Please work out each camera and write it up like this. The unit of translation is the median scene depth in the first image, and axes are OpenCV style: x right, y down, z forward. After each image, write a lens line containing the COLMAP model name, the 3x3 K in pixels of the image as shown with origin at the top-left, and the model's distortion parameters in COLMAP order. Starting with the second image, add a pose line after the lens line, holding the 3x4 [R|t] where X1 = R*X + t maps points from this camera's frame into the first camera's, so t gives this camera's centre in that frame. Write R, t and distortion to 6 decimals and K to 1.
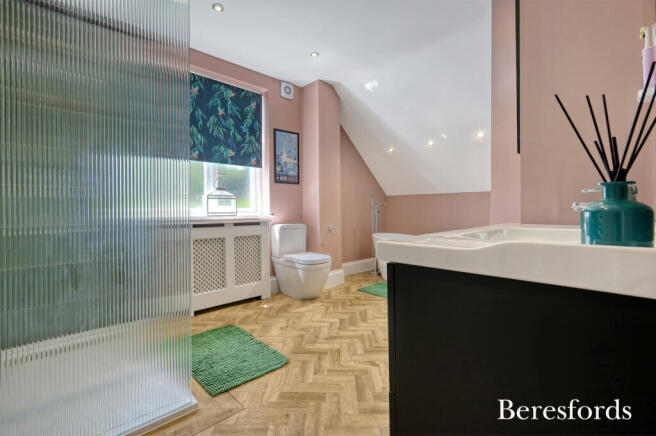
lens RADIAL K [[289.1, 0, 327.9], [0, 289.1, 208.5], [0, 0, 1]] dist [0.002058, 0.000409]
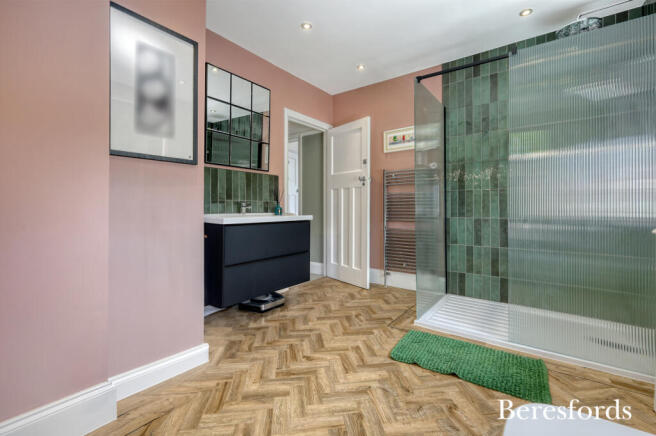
lens RADIAL K [[289.1, 0, 327.9], [0, 289.1, 208.5], [0, 0, 1]] dist [0.002058, 0.000409]
pose [[-0.986197, 0.008023, -0.165379, 0.226041], [0.008574, 0.999960, -0.002617, 0.006608], [0.165352, -0.003999, -0.986227, 1.811798]]
